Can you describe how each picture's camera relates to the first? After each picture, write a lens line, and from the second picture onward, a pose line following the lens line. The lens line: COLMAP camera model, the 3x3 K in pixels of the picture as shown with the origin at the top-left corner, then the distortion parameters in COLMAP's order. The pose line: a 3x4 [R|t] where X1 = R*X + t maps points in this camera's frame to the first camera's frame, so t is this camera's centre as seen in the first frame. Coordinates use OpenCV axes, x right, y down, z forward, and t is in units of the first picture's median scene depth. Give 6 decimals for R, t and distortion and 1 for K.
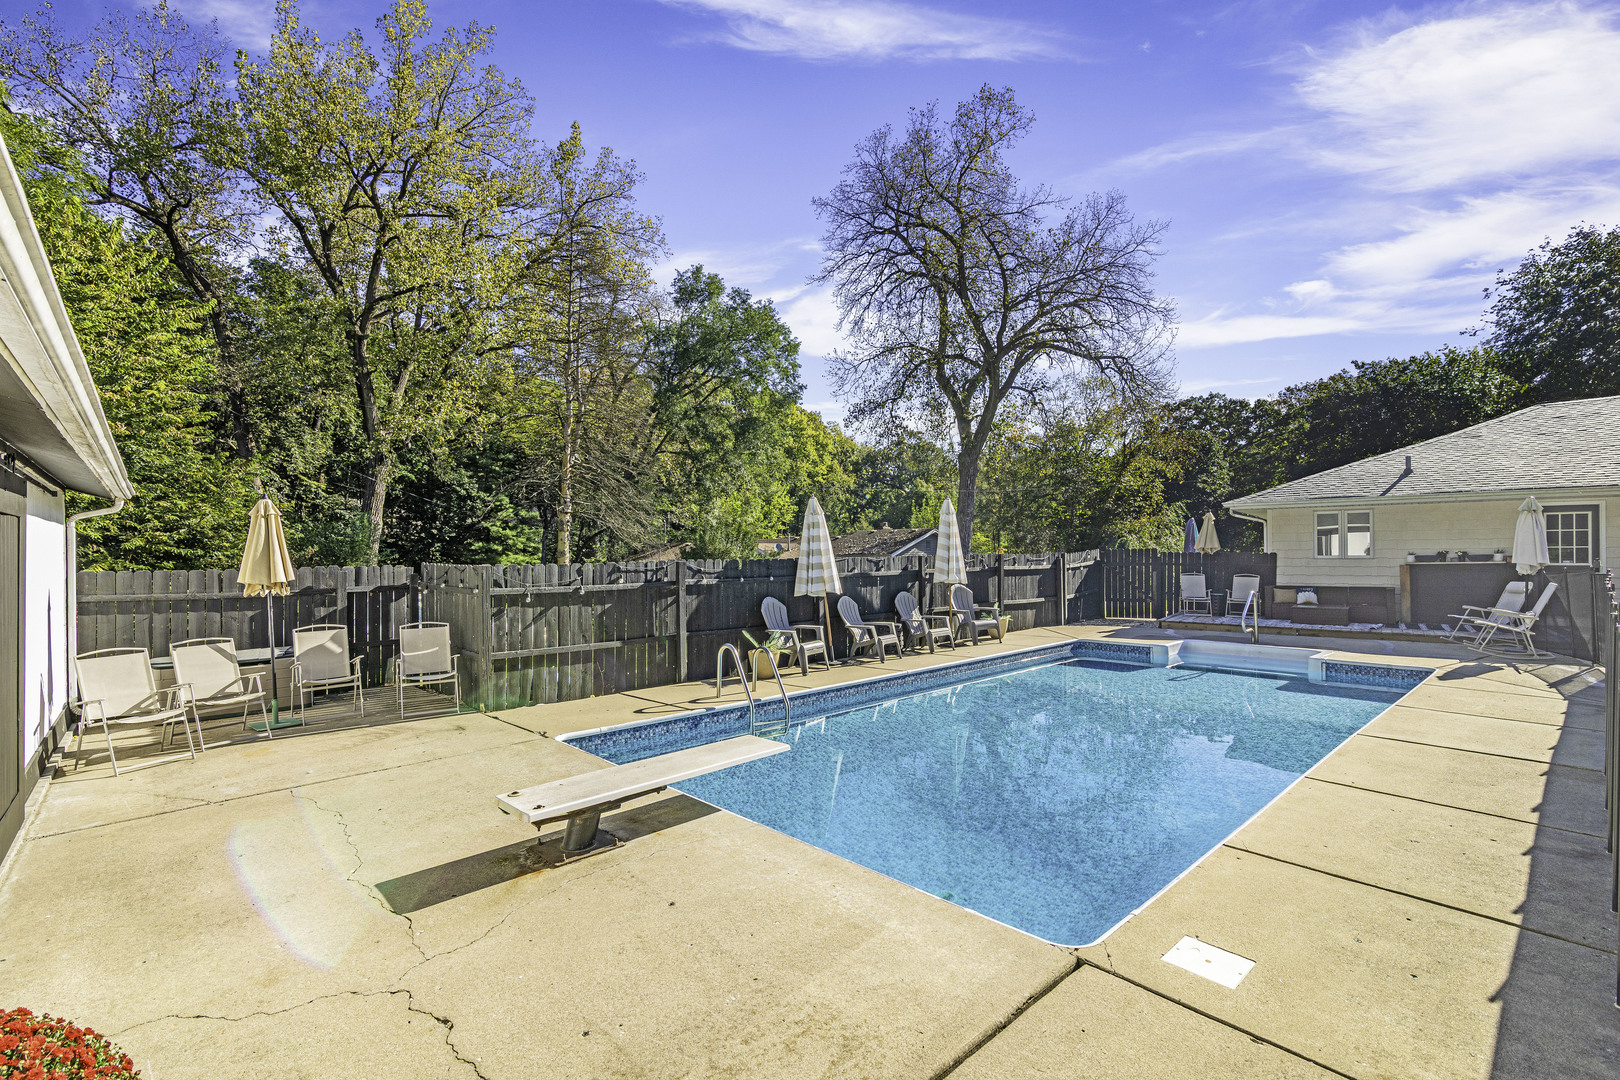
lens RADIAL K [[726.0, 0, 811.7], [0, 726.0, 550.3], [0, 0, 1]] dist [-0.001751, -0.000238]
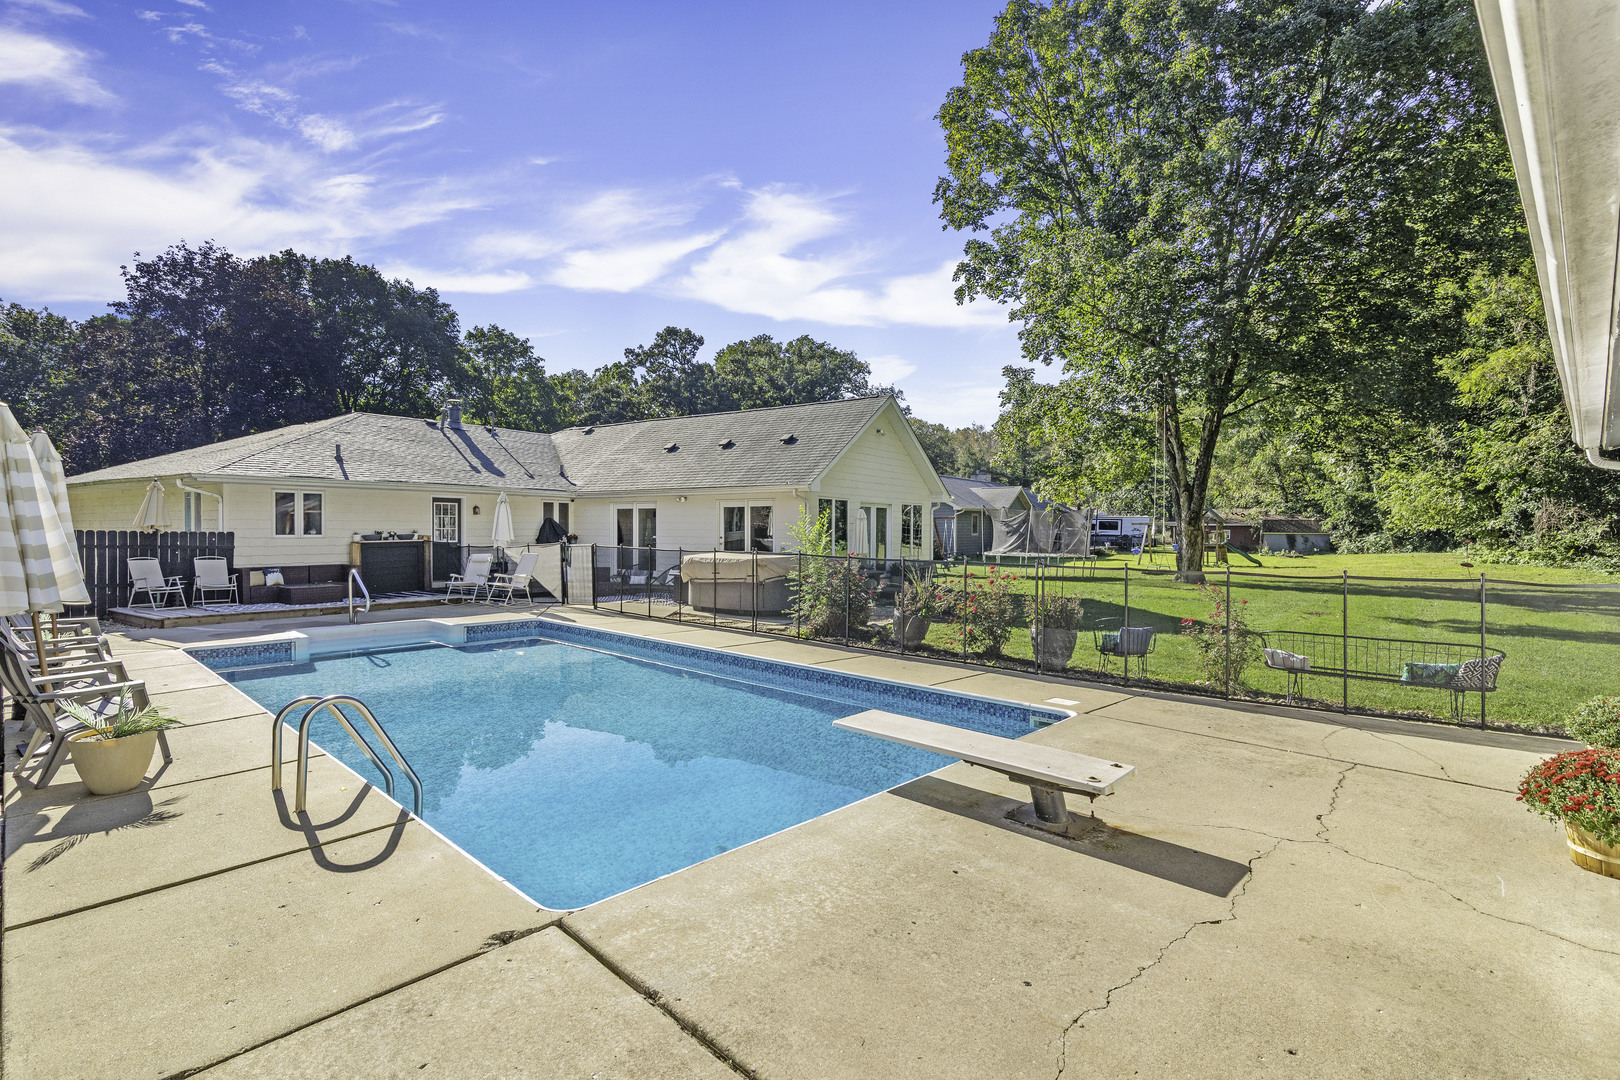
lens RADIAL K [[738.2, 0, 799.7], [0, 738.2, 527.8], [0, 0, 1]] dist [0.000516, -0.000667]
pose [[-0.013666, 0.010289, 0.999854, -1.186555], [-0.004112, 0.999938, -0.010346, 0.018592], [-0.999898, -0.004253, -0.013623, 1.213481]]
